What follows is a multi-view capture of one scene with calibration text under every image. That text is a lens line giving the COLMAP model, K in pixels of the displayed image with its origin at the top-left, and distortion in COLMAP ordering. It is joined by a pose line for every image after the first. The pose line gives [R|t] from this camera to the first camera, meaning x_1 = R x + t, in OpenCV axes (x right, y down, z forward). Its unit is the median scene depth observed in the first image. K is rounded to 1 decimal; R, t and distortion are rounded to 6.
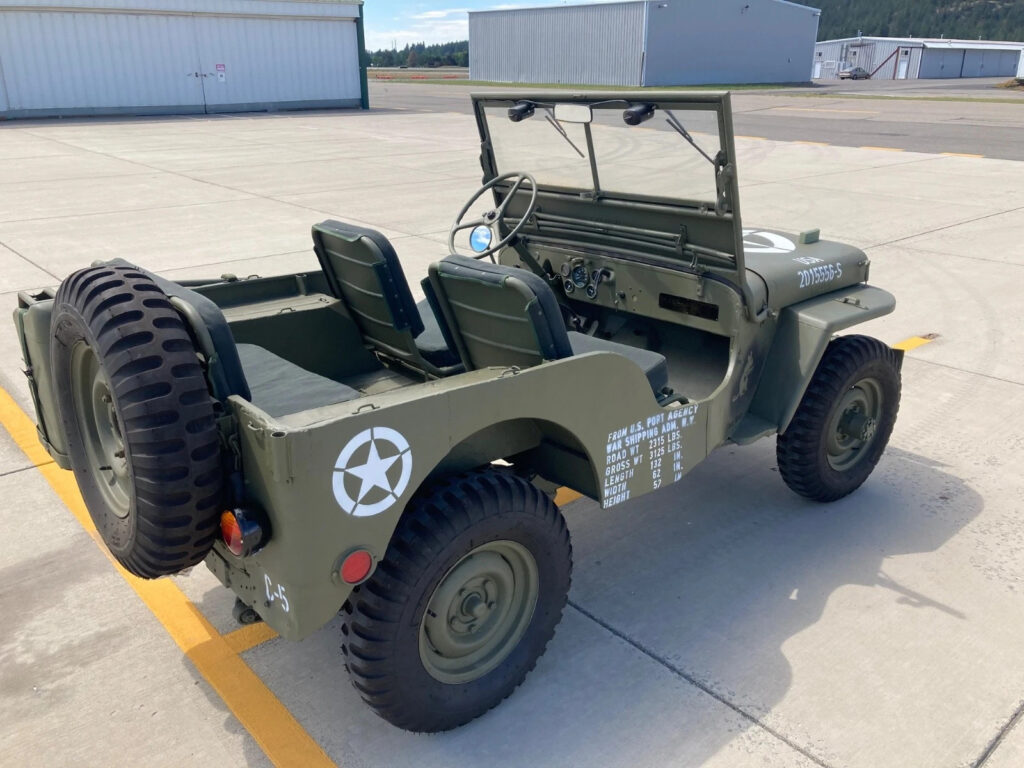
lens RADIAL K [[828.4, 0, 511.6], [0, 828.4, 366.2], [0, 0, 1]] dist [0.011532, -0.002773]
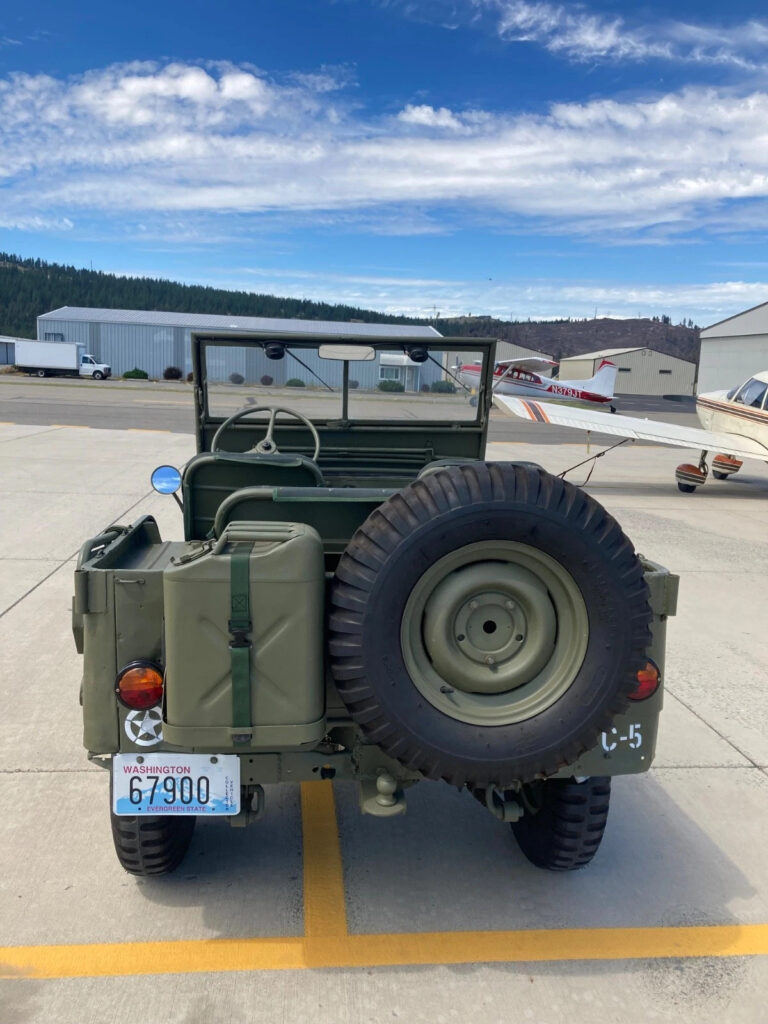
lens RADIAL K [[828.4, 0, 382.7], [0, 828.4, 496.5], [0, 0, 1]] dist [0.011532, -0.002773]
pose [[0.604384, -0.094824, 0.791030, -0.883314], [0.229994, 0.971385, -0.059283, -0.033489], [-0.762773, 0.217762, 0.608898, 0.326354]]
